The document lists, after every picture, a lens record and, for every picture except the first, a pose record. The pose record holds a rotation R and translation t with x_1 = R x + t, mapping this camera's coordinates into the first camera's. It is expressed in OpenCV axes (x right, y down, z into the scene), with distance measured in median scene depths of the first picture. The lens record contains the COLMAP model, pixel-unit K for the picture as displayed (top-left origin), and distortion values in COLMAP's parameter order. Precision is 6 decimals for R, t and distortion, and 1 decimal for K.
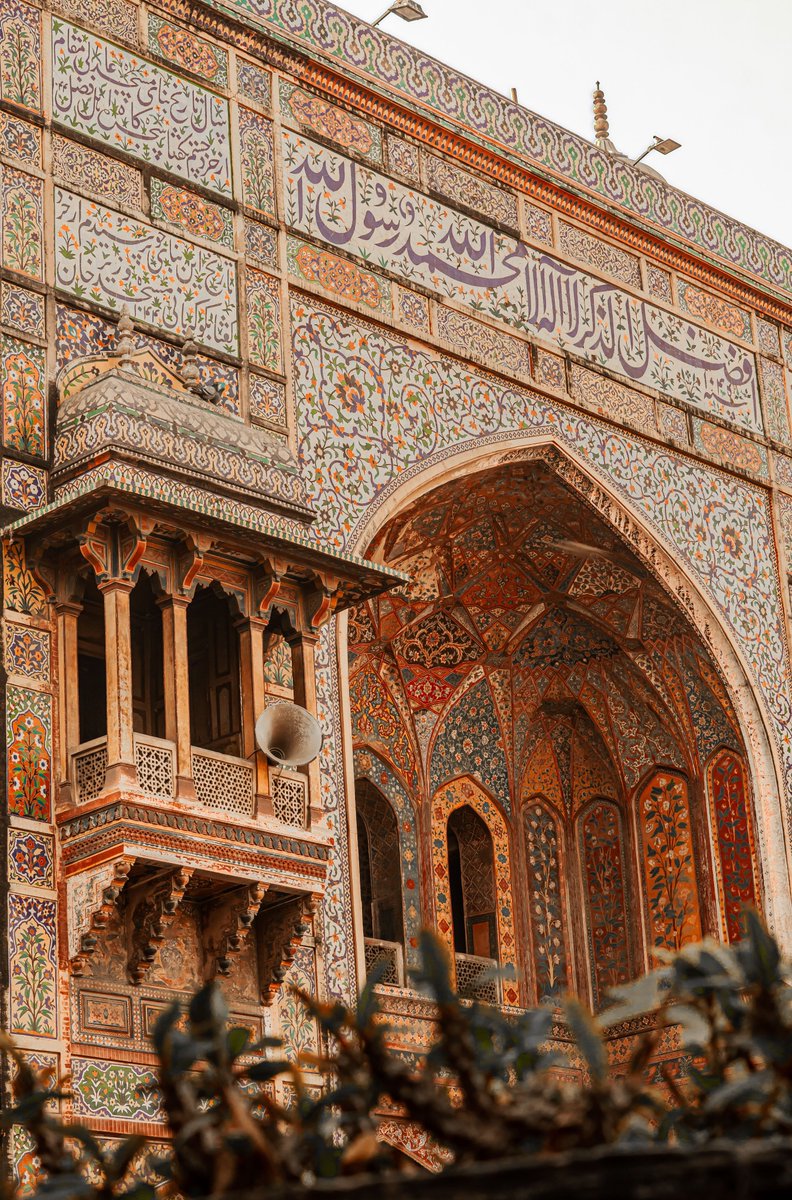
lens RADIAL K [[2683.7, 0, 396.2], [0, 2683.7, 600.1], [0, 0, 1]] dist [0.000680, 0.000000]
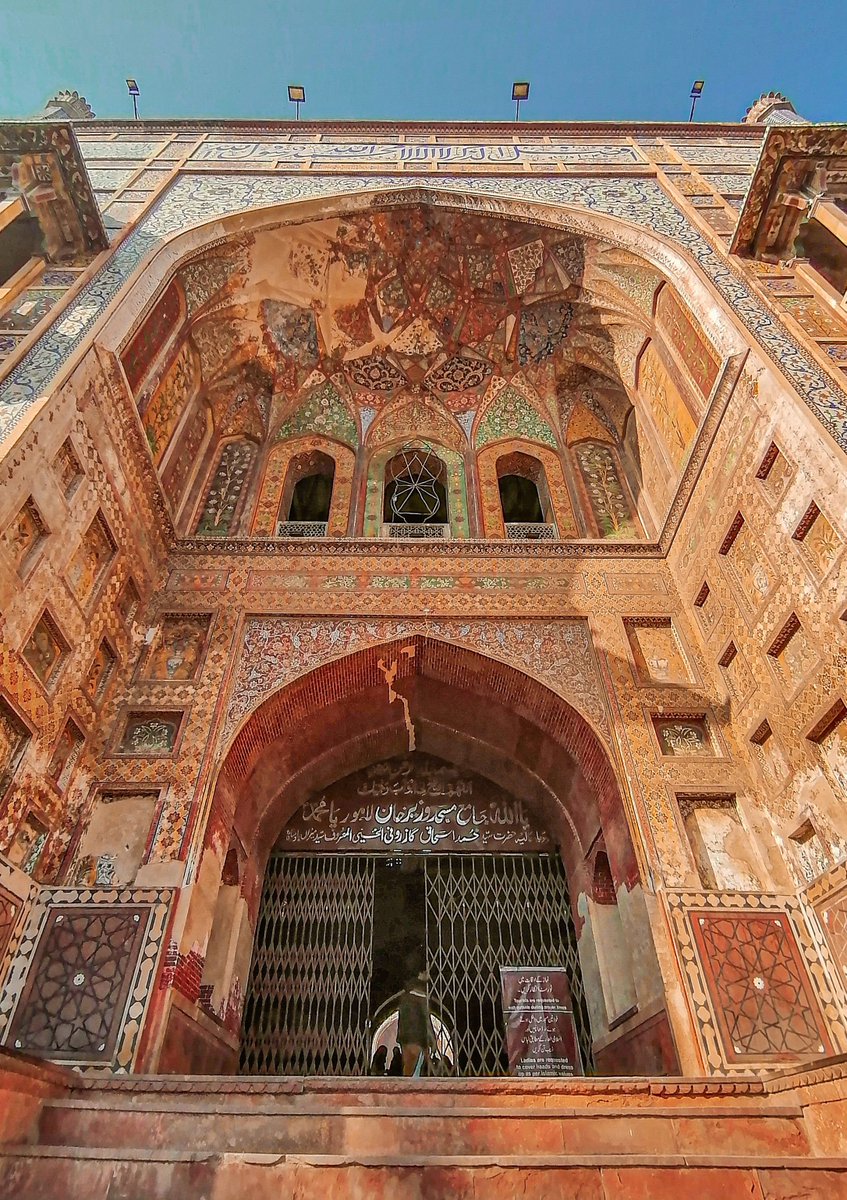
lens RADIAL K [[631.3, 0, 420.8], [0, 631.3, 600.8], [0, 0, 1]] dist [0.001794, 0.000058]
pose [[0.695153, -0.442893, -0.566222, 0.150058], [0.218388, 0.880550, -0.420641, 0.283584], [0.684886, 0.168754, 0.708839, 0.745728]]
